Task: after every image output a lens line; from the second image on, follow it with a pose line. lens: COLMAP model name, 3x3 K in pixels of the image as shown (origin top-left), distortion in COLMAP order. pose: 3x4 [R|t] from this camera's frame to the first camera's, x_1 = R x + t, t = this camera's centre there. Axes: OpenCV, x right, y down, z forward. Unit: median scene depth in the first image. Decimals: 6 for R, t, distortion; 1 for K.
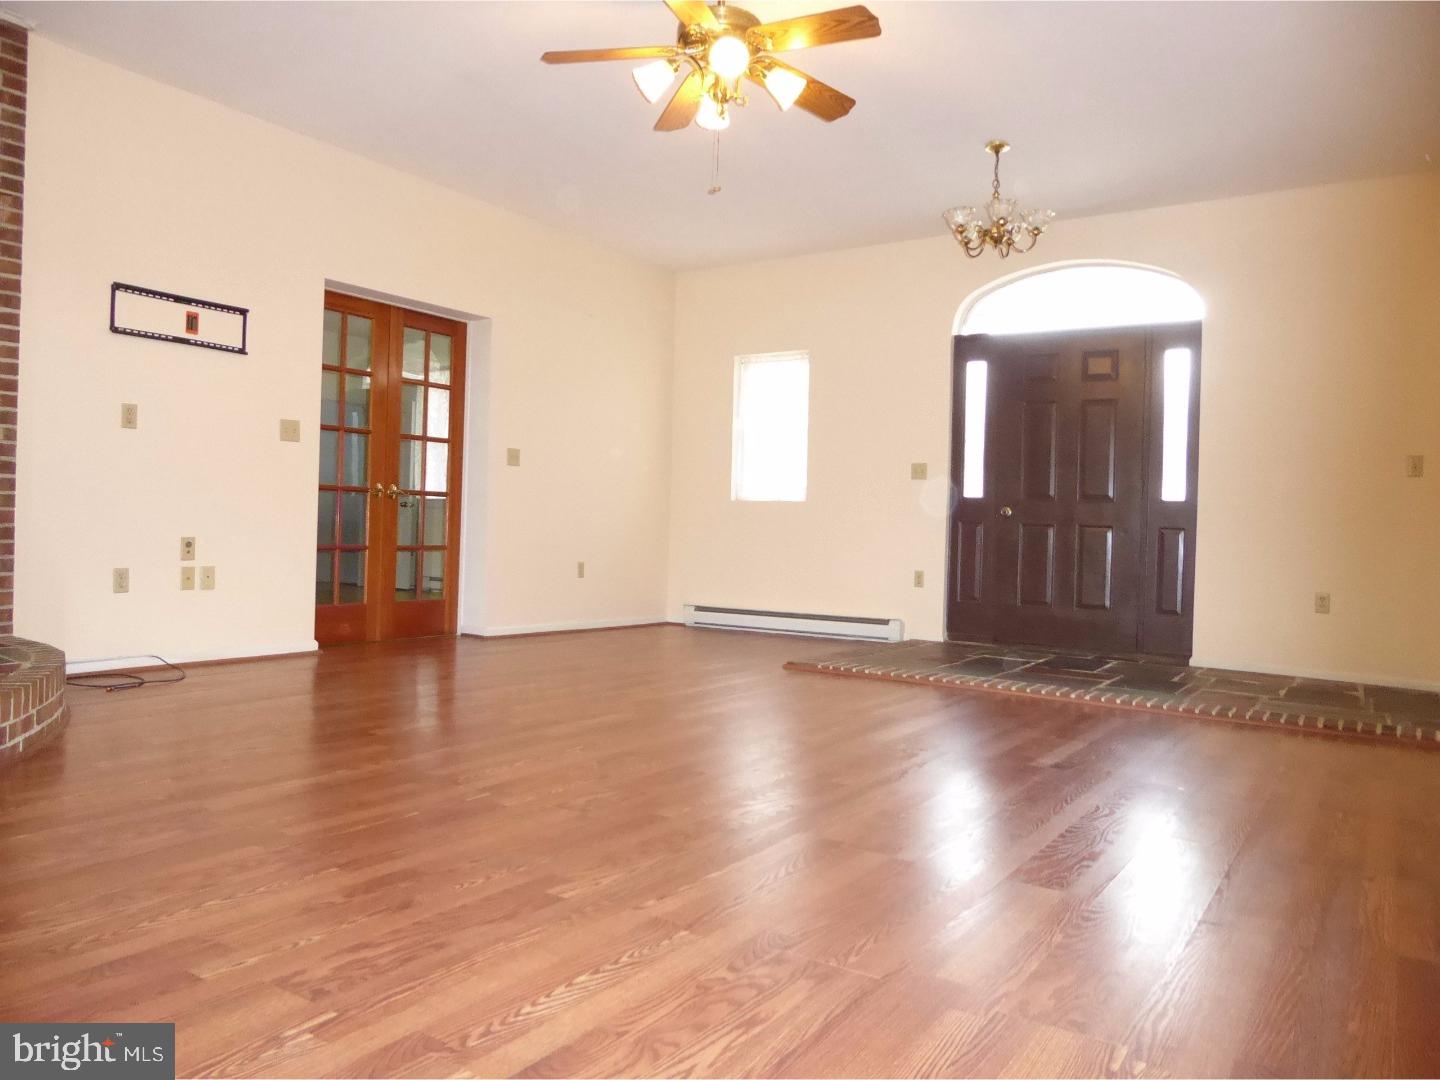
lens RADIAL K [[1024.9, 0, 722.7], [0, 1024.9, 536.6], [0, 0, 1]] dist [-0.019890, 0.004759]
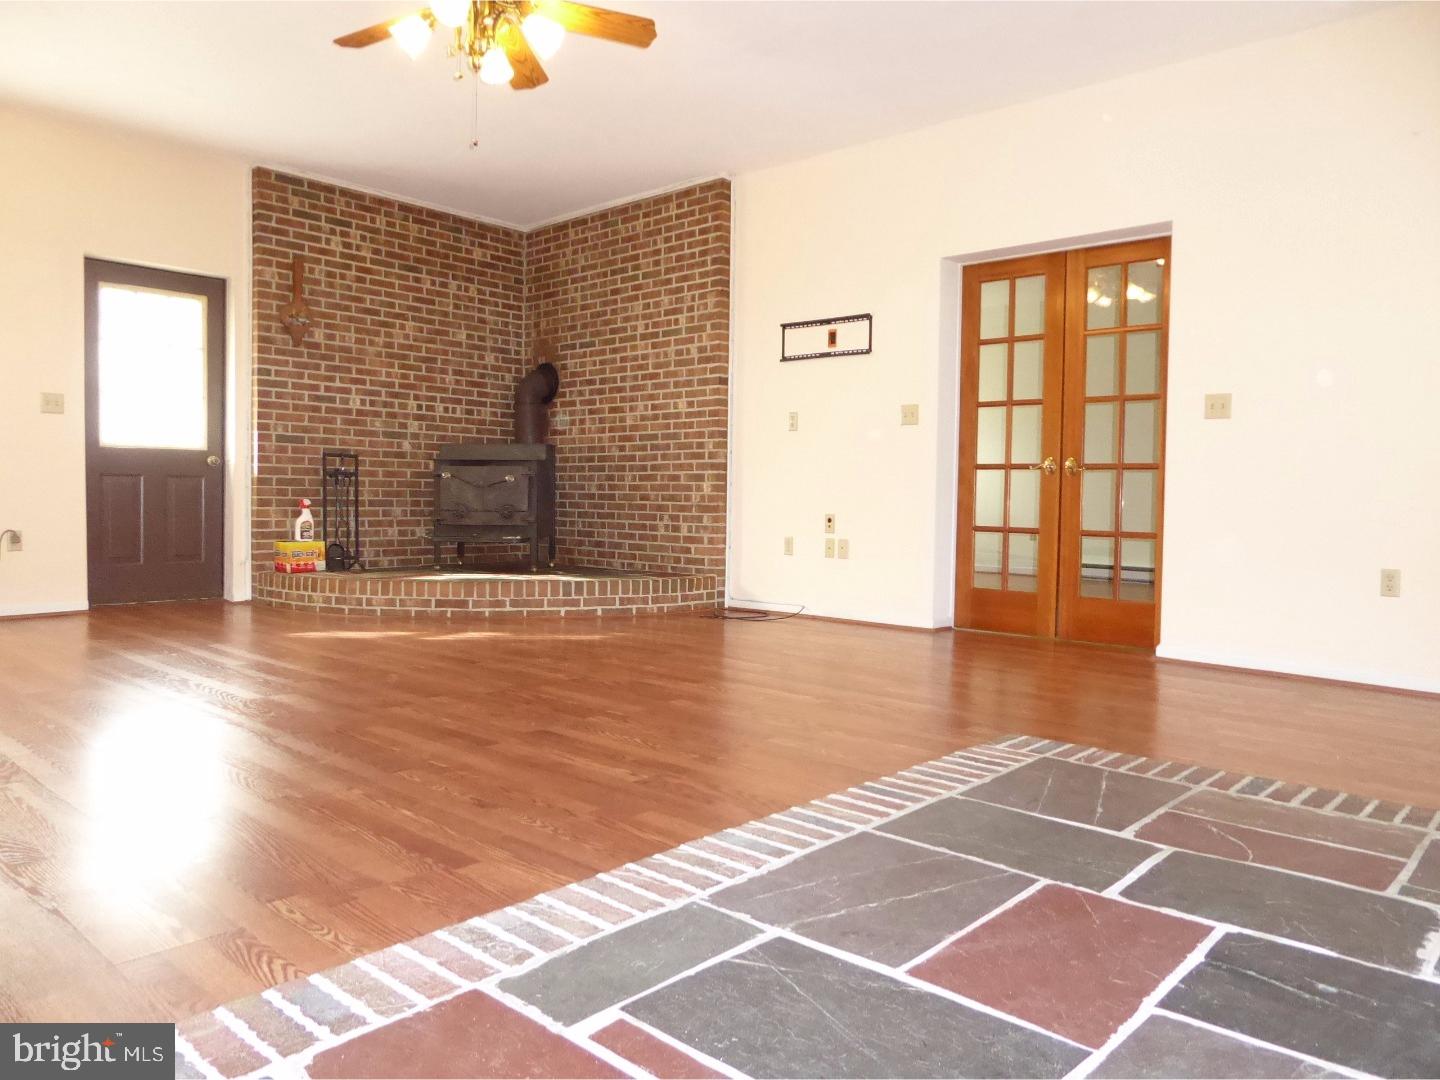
lens RADIAL K [[1024.9, 0, 722.7], [0, 1024.9, 536.6], [0, 0, 1]] dist [-0.019890, 0.004759]
pose [[-0.125270, 0.007618, -0.992093, 0.693900], [-0.028337, 0.999535, 0.011253, 0.016577], [0.991718, 0.029522, -0.124995, 1.005003]]
